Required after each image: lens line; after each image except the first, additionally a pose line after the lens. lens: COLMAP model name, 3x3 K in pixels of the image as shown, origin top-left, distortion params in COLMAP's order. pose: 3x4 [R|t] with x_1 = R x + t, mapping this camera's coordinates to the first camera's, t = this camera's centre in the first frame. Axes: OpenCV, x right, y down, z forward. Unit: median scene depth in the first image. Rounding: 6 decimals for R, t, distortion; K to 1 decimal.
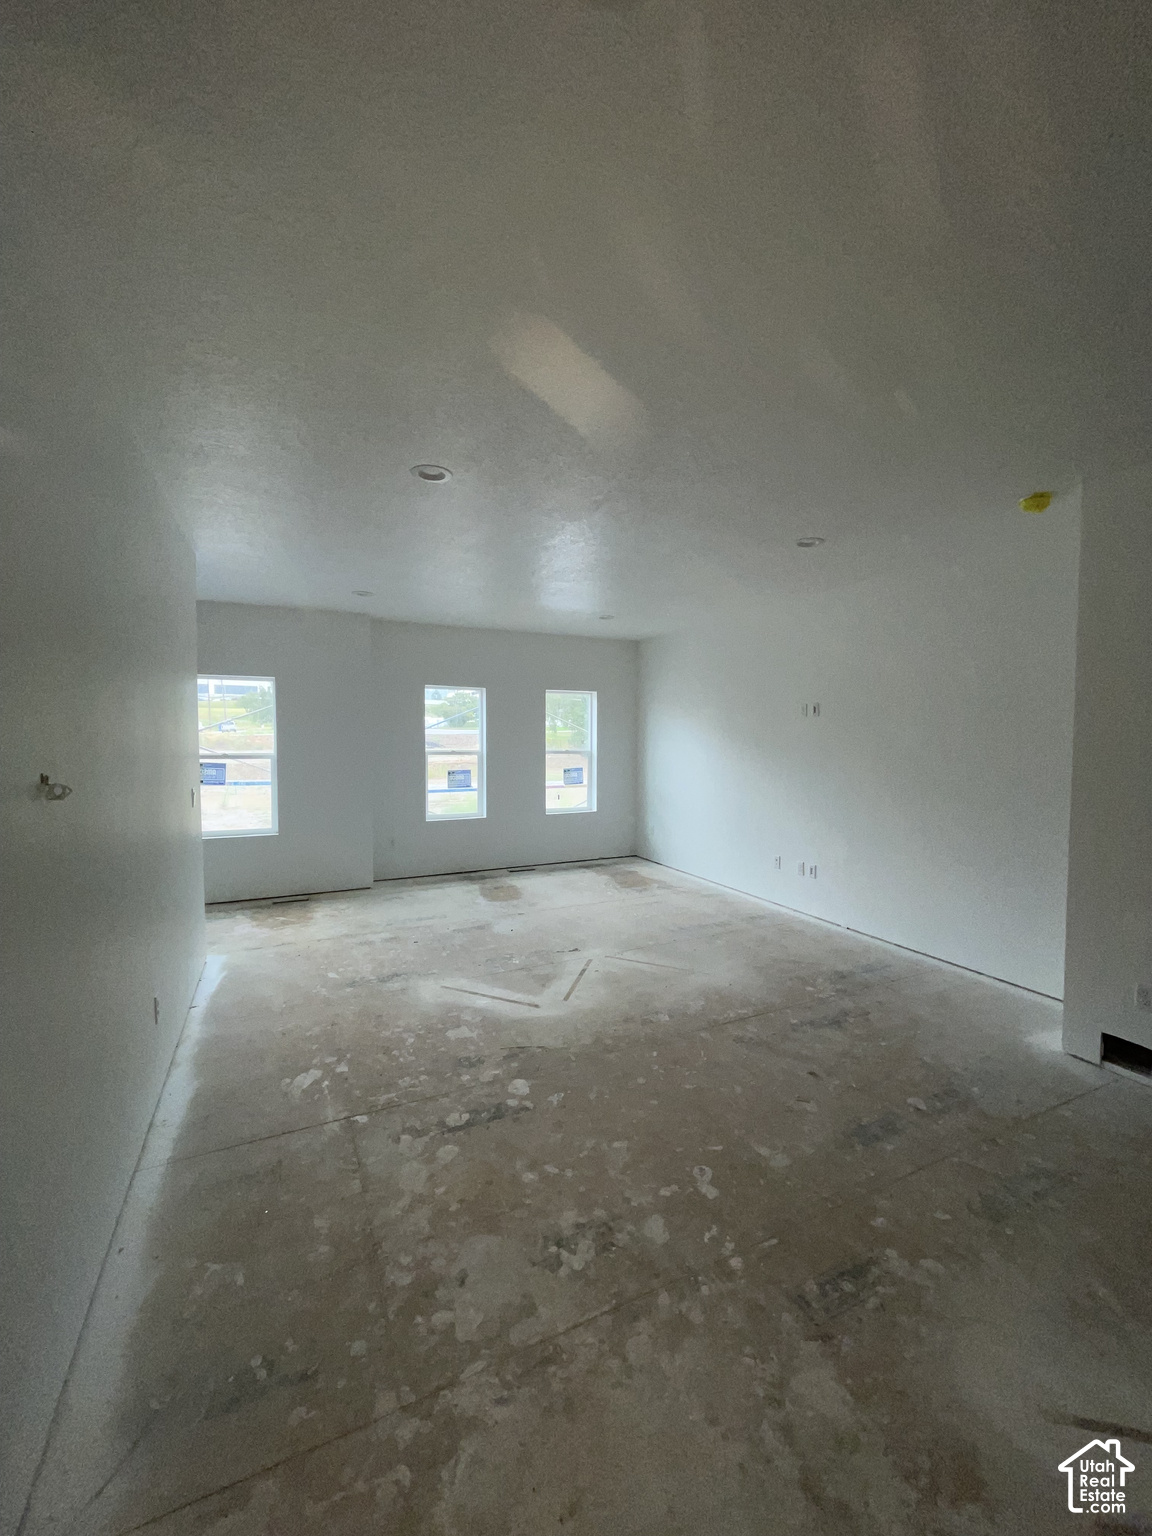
lens RADIAL K [[620.1, 0, 574.6], [0, 620.1, 767.1], [0, 0, 1]] dist [0.002651, 0.000149]
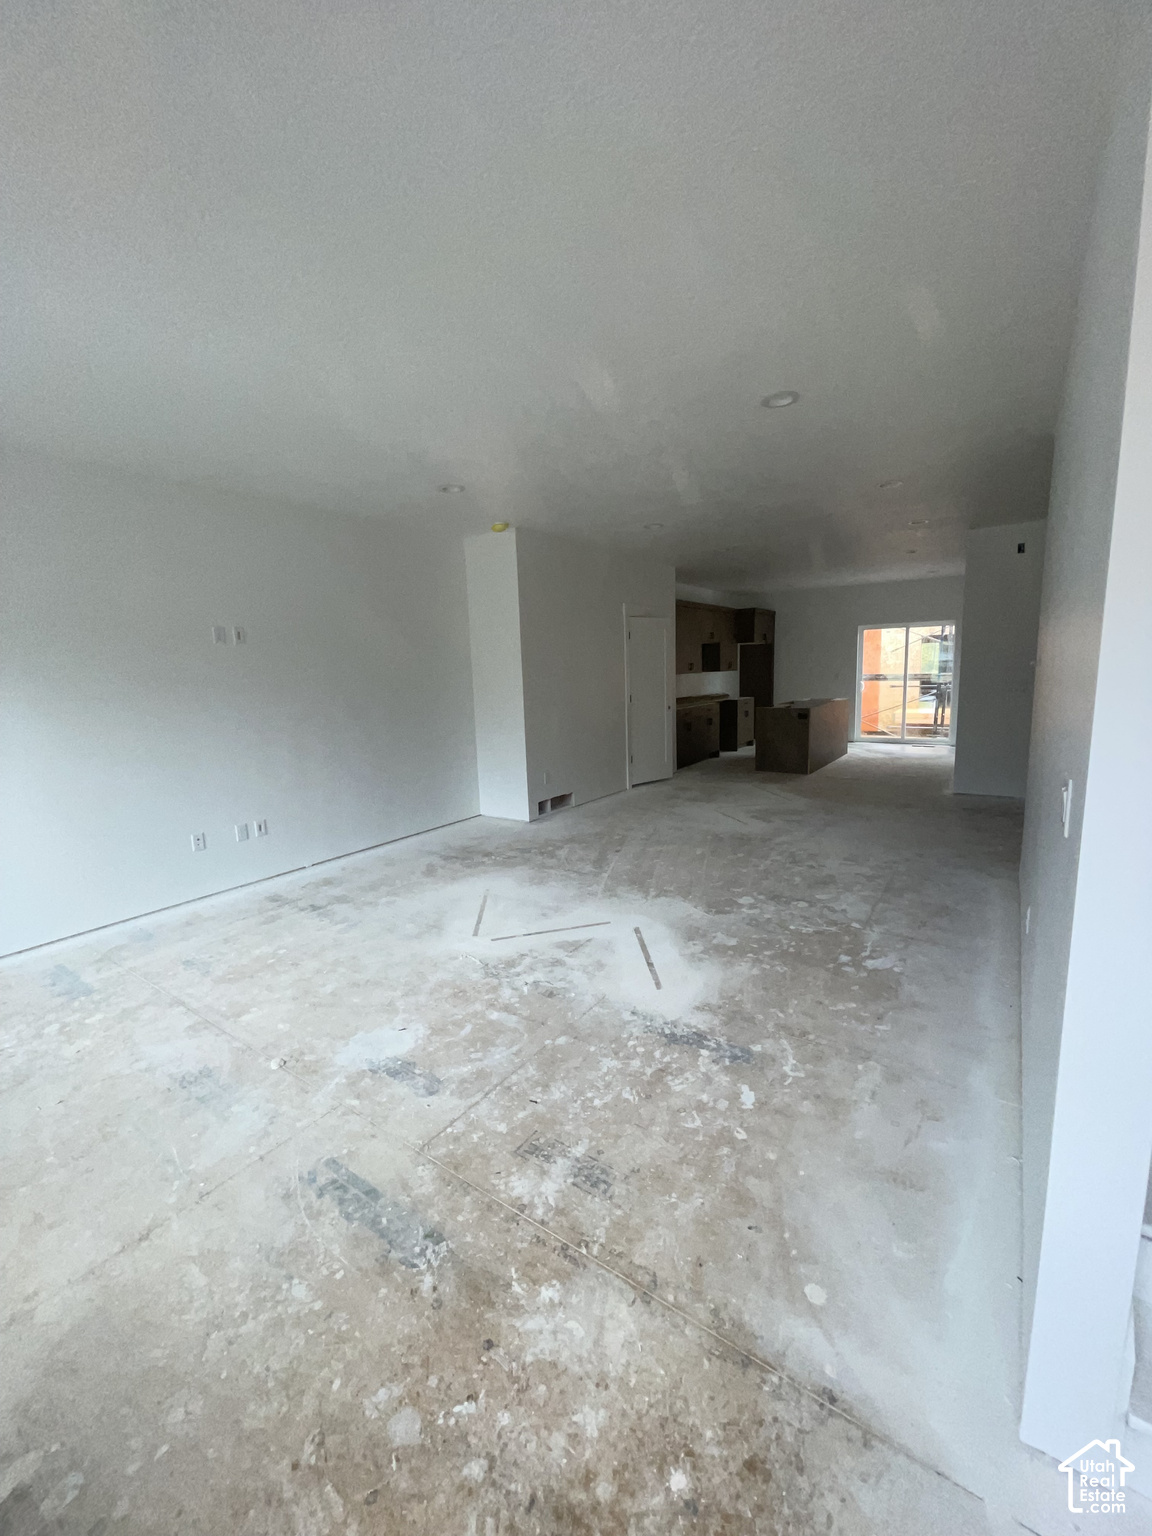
lens RADIAL K [[620.1, 0, 577.3], [0, 620.1, 767.6], [0, 0, 1]] dist [0.002651, 0.000149]
pose [[-0.490157, -0.124332, 0.862721, -0.916531], [0.076294, 0.979856, 0.184559, -0.064438], [-0.868289, 0.156283, -0.470798, 1.645419]]
